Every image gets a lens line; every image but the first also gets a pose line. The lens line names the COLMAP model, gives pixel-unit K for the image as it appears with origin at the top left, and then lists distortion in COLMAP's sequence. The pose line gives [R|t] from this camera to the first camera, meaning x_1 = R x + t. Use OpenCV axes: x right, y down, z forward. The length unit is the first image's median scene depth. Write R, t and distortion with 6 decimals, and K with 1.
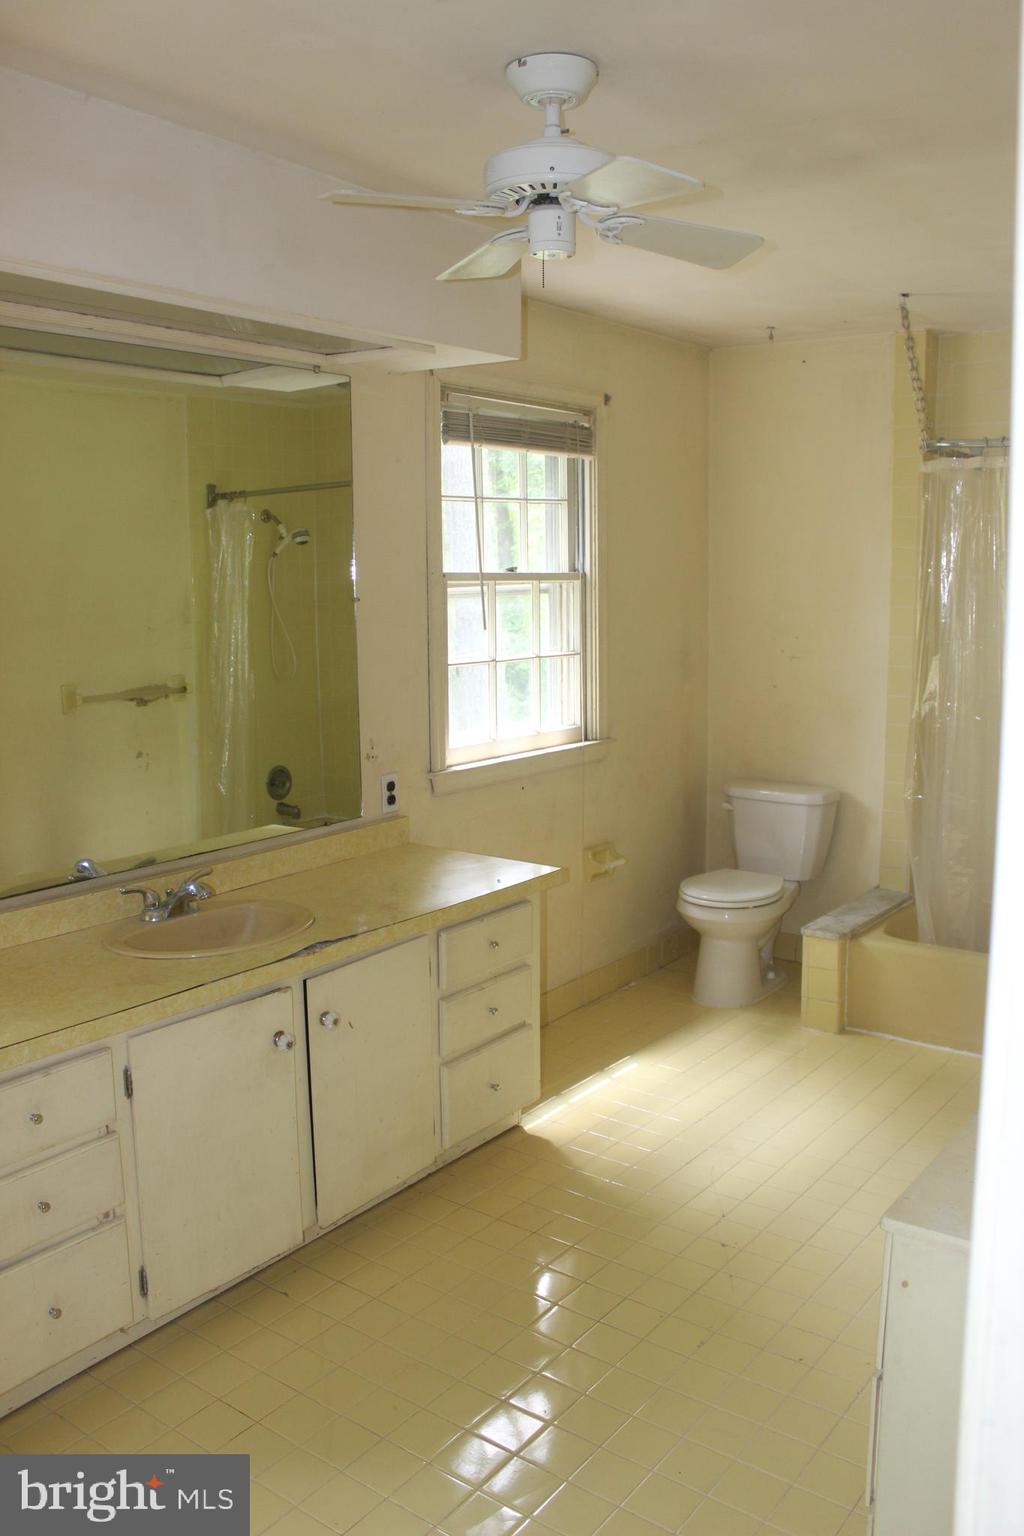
lens RADIAL K [[1295.4, 0, 512.6], [0, 1295.4, 767.2], [0, 0, 1]] dist [-0.159175, 0.123102]
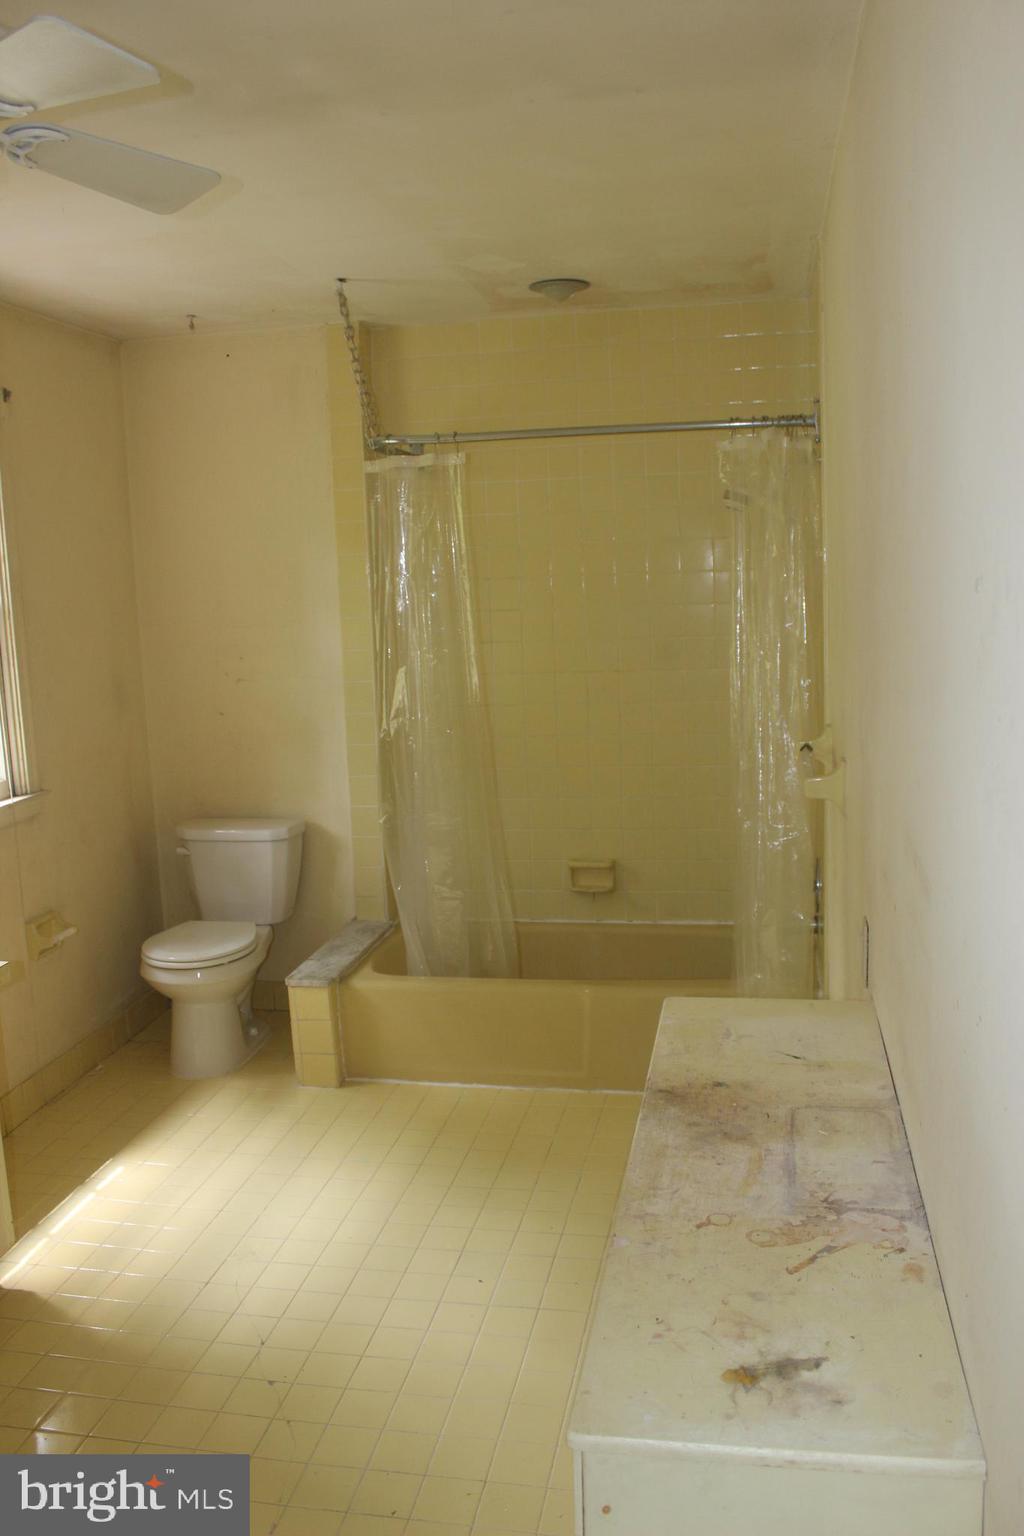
lens RADIAL K [[1295.4, 0, 518.5], [0, 1295.4, 768.8], [0, 0, 1]] dist [-0.159175, 0.123102]
pose [[0.895769, -0.093013, 0.434680, -0.006912], [0.097428, 0.995168, 0.012172, -0.016624], [-0.433712, 0.031447, 0.900503, 0.108878]]
